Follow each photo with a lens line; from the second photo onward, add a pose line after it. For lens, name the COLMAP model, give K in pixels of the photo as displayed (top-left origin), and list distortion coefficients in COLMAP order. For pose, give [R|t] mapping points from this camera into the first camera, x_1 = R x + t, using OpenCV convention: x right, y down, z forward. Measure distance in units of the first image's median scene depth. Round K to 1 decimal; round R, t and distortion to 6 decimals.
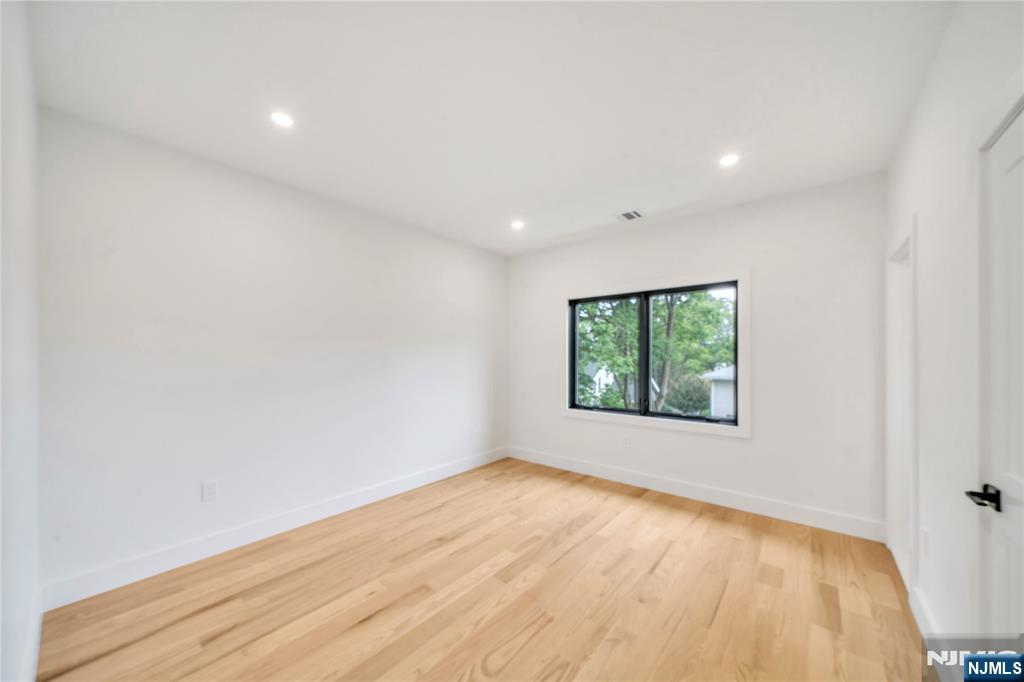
lens RADIAL K [[366.0, 0, 511.1], [0, 366.0, 359.4], [0, 0, 1]] dist [0.000086, 0.000006]
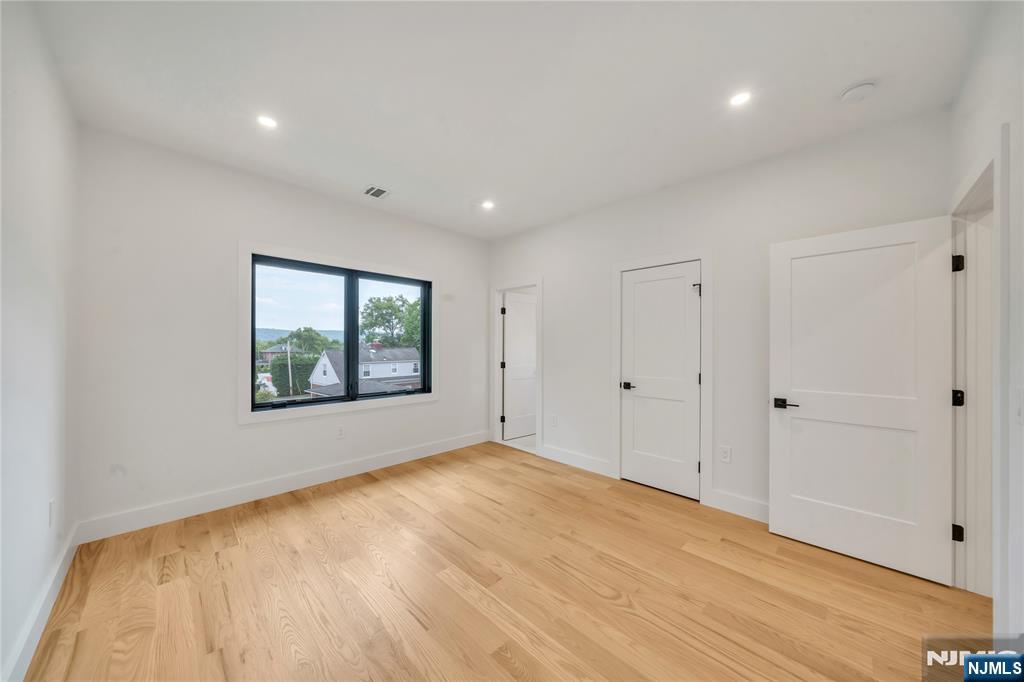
lens RADIAL K [[345.0, 0, 512.0], [0, 345.0, 341.0], [0, 0, 1]] dist [-0.000080, -0.000027]
pose [[0.087665, 0.011317, 0.996086, -0.708120], [-0.003772, 0.999932, -0.011028, 0.010457], [-0.996143, -0.002790, 0.087702, 0.708220]]
